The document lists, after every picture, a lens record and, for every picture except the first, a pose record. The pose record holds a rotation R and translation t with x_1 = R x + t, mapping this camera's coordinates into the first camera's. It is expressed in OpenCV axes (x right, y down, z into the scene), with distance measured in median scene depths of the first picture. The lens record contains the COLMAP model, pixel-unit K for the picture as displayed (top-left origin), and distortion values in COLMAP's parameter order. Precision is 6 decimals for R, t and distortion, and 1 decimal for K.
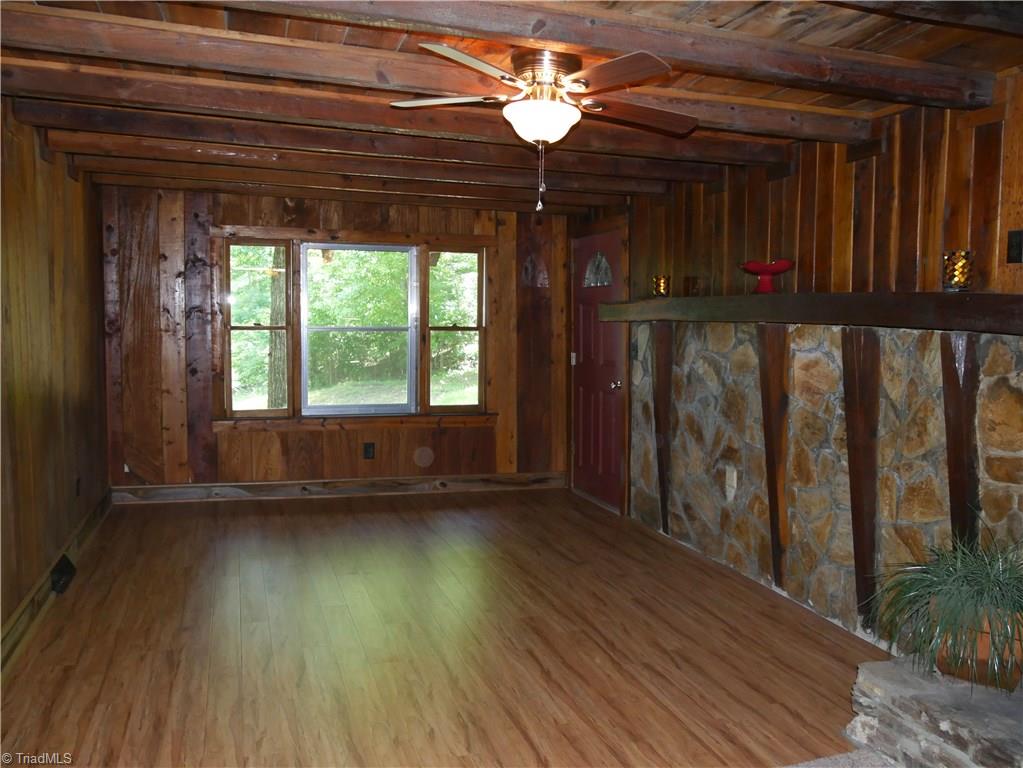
lens RADIAL K [[841.4, 0, 510.5], [0, 841.4, 388.7], [0, 0, 1]] dist [-0.059509, 0.026071]
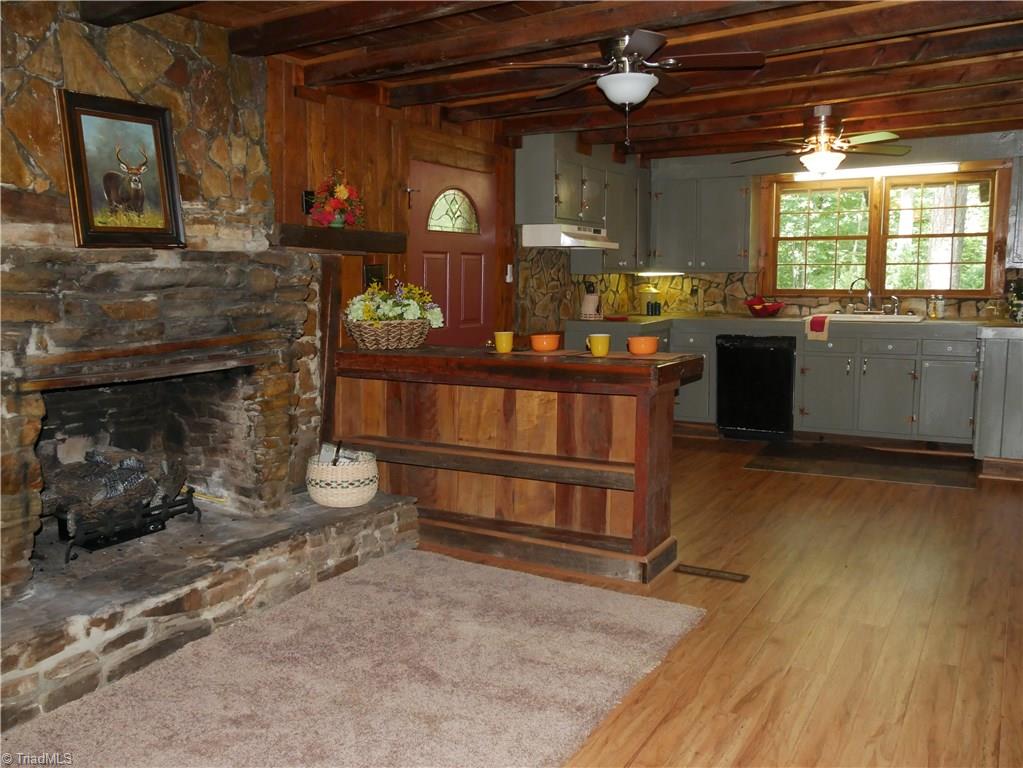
lens RADIAL K [[841.4, 0, 510.5], [0, 841.4, 388.7], [0, 0, 1]] dist [-0.059509, 0.026071]
pose [[-0.653450, -0.109211, 0.749050, -0.406544], [0.050449, 0.981055, 0.187047, -0.039076], [-0.755286, 0.160015, -0.635561, 0.807537]]
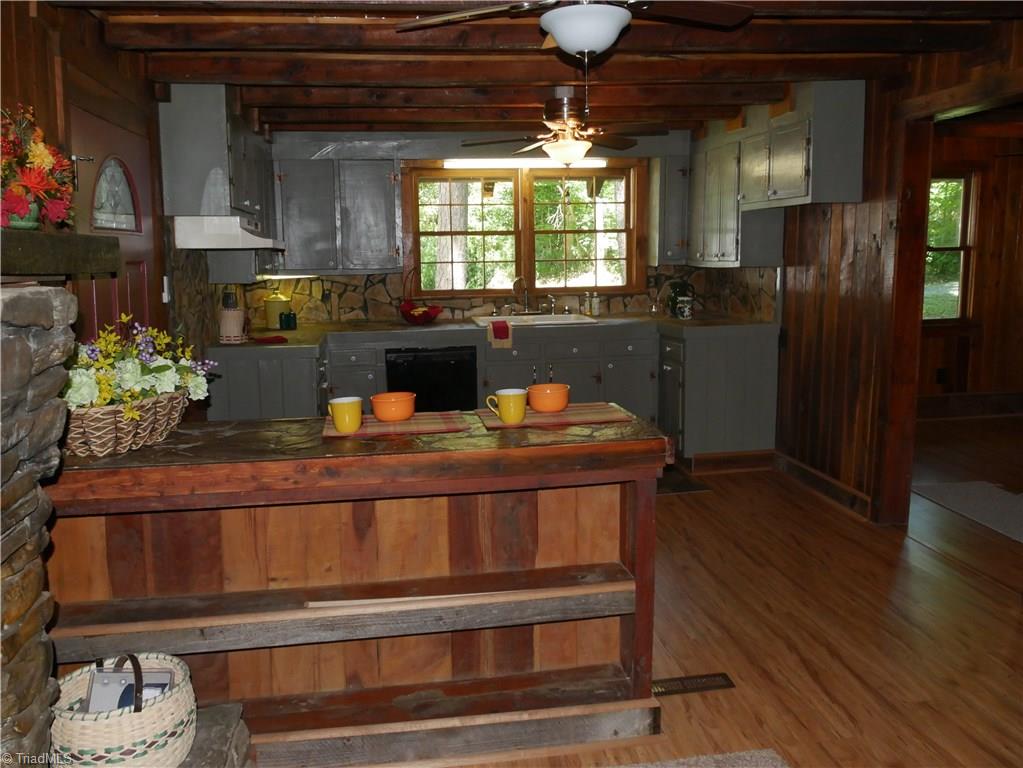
lens RADIAL K [[841.4, 0, 510.5], [0, 841.4, 388.7], [0, 0, 1]] dist [-0.059509, 0.026071]
pose [[-0.985911, -0.024836, 0.165417, 0.259554], [0.014291, 0.972793, 0.231236, -0.074172], [-0.166659, 0.230342, -0.958732, 0.724037]]
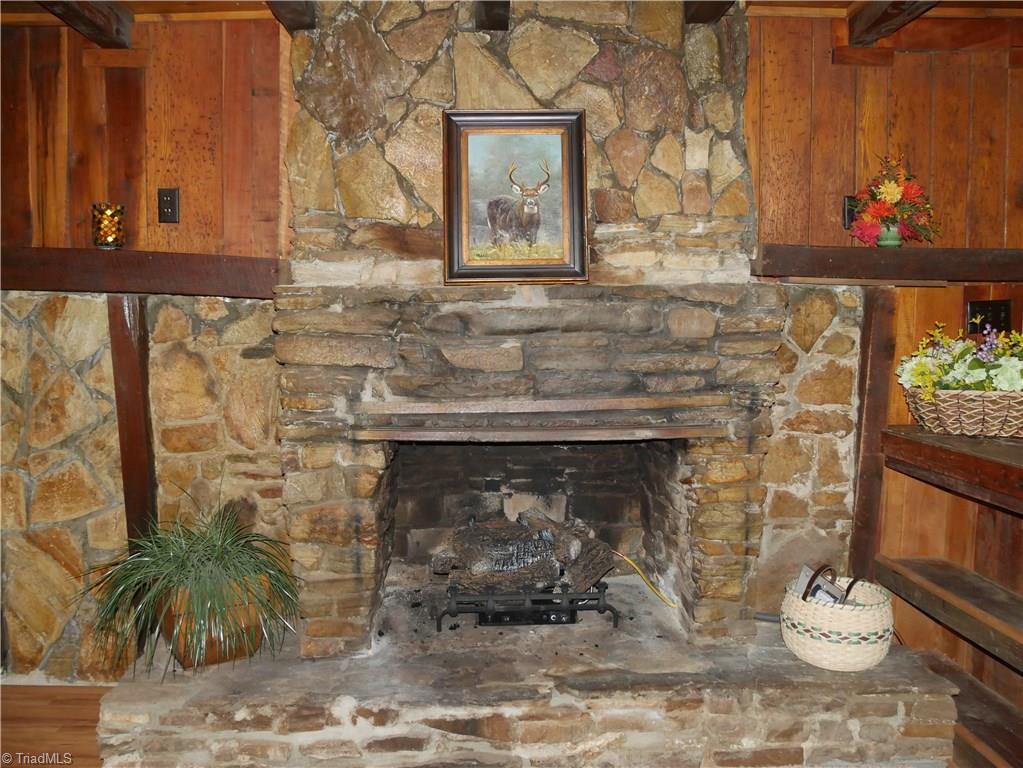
lens RADIAL K [[841.4, 0, 510.5], [0, 841.4, 388.7], [0, 0, 1]] dist [-0.059509, 0.026071]
pose [[0.274713, -0.091897, 0.957125, -0.186502], [0.075270, 0.994423, 0.073874, -0.002892], [-0.958575, 0.051749, 0.280099, 0.312658]]
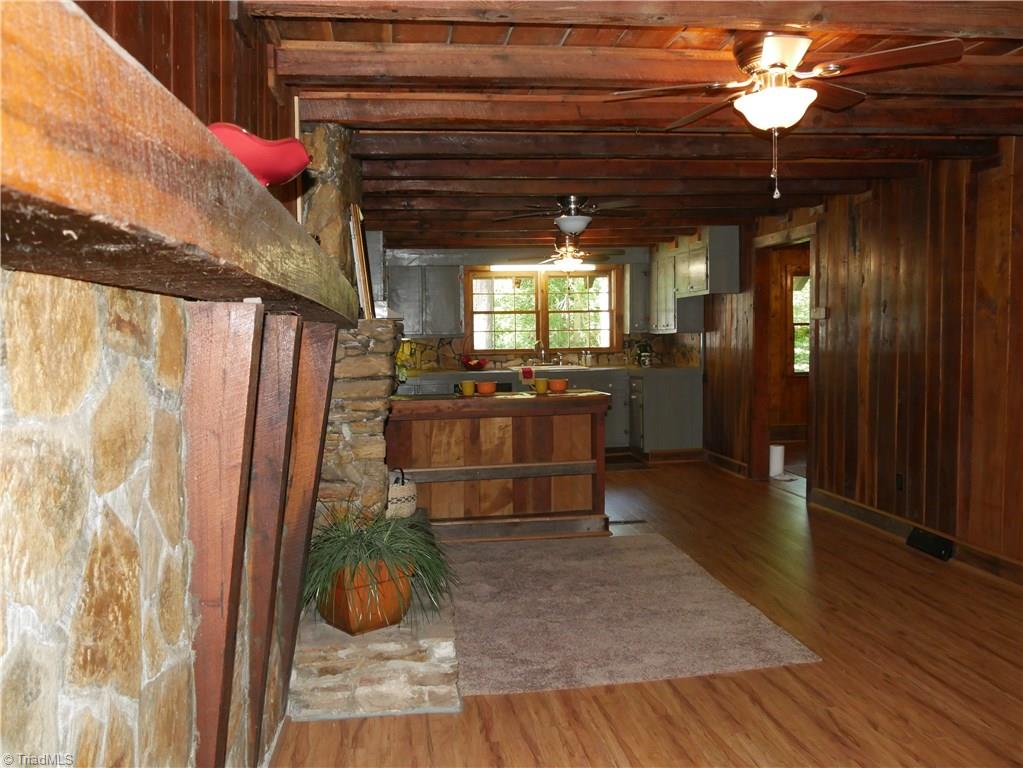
lens RADIAL K [[841.4, 0, 510.5], [0, 841.4, 388.7], [0, 0, 1]] dist [-0.059509, 0.026071]
pose [[-0.983726, -0.011013, 0.179337, 0.136275], [0.013237, 0.990965, 0.133465, -0.104465], [-0.179186, 0.133667, -0.974692, 1.690449]]
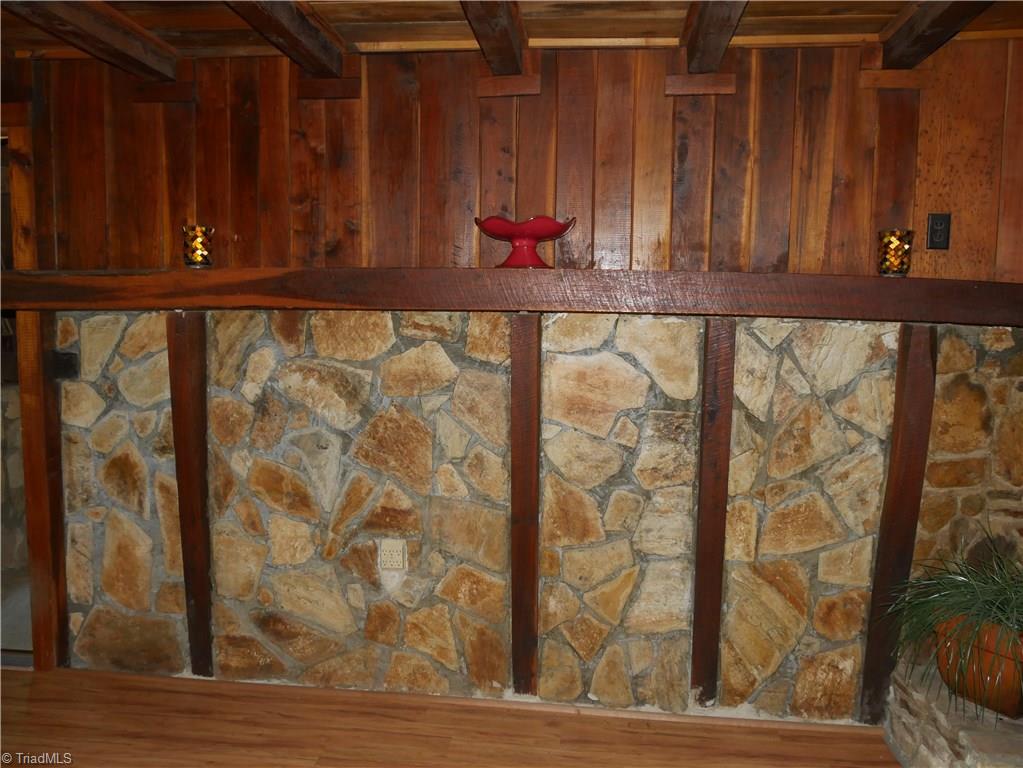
lens RADIAL K [[841.4, 0, 510.5], [0, 841.4, 388.7], [0, 0, 1]] dist [-0.059509, 0.026071]
pose [[0.416557, -0.080675, 0.905523, -0.374337], [0.067564, 0.996047, 0.057660, -0.071455], [-0.906596, 0.037162, 0.420361, 0.903224]]
